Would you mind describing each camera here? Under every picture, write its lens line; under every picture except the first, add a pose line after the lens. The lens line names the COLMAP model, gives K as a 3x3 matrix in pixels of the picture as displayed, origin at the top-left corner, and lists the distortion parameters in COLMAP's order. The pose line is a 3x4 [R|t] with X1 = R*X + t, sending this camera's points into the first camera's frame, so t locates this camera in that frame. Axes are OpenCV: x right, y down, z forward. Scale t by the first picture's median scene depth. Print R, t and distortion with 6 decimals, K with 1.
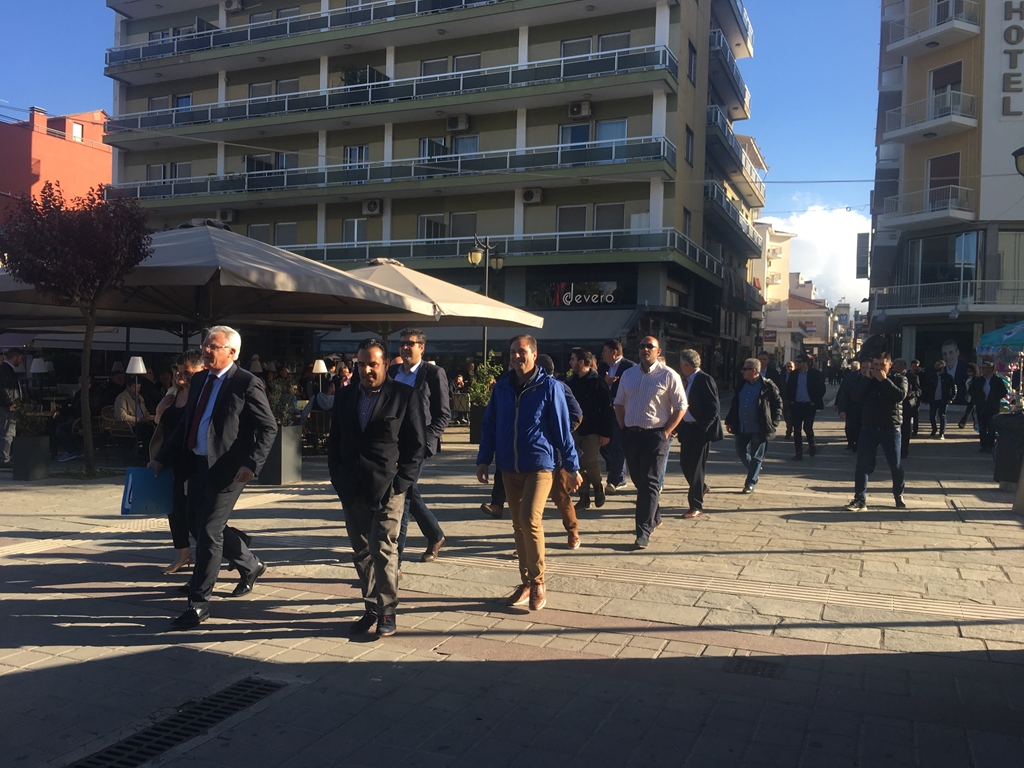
lens RADIAL K [[875.4, 0, 512.0], [0, 875.4, 384.0], [0, 0, 1]] dist [0.082900, -0.111502]
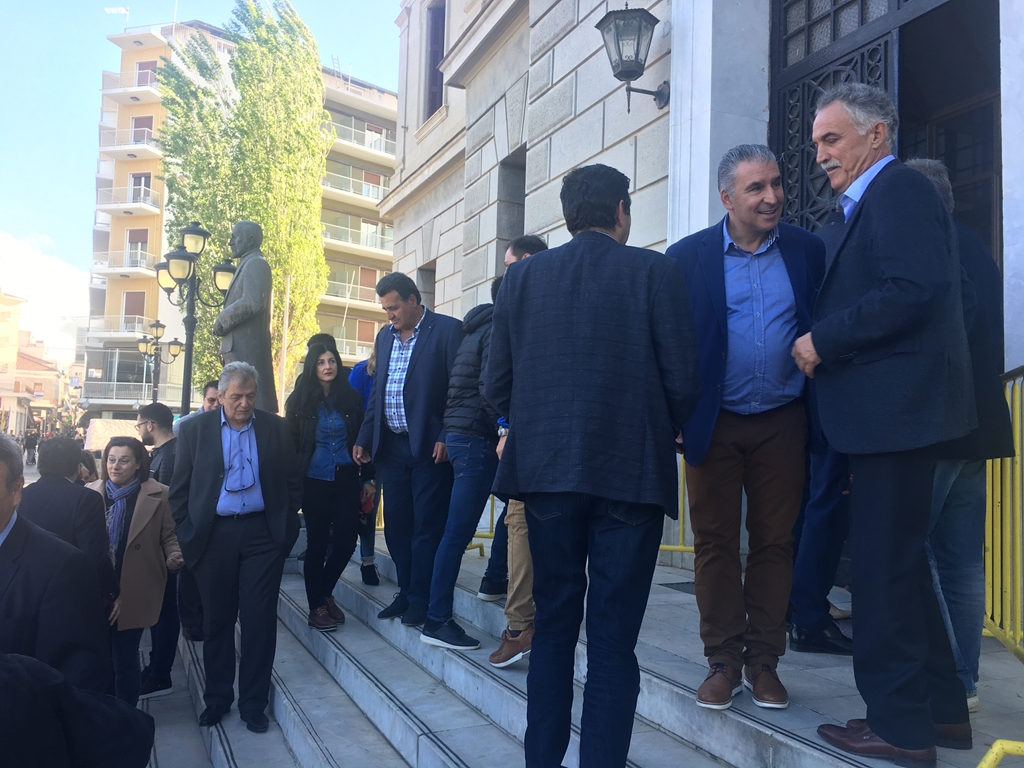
lens RADIAL K [[875.4, 0, 512.0], [0, 875.4, 384.0], [0, 0, 1]] dist [0.082900, -0.111502]
pose [[0.688329, 0.051978, 0.723534, -0.030441], [-0.005105, 0.997752, -0.066821, -0.005618], [-0.725381, 0.042301, 0.687047, -0.107939]]
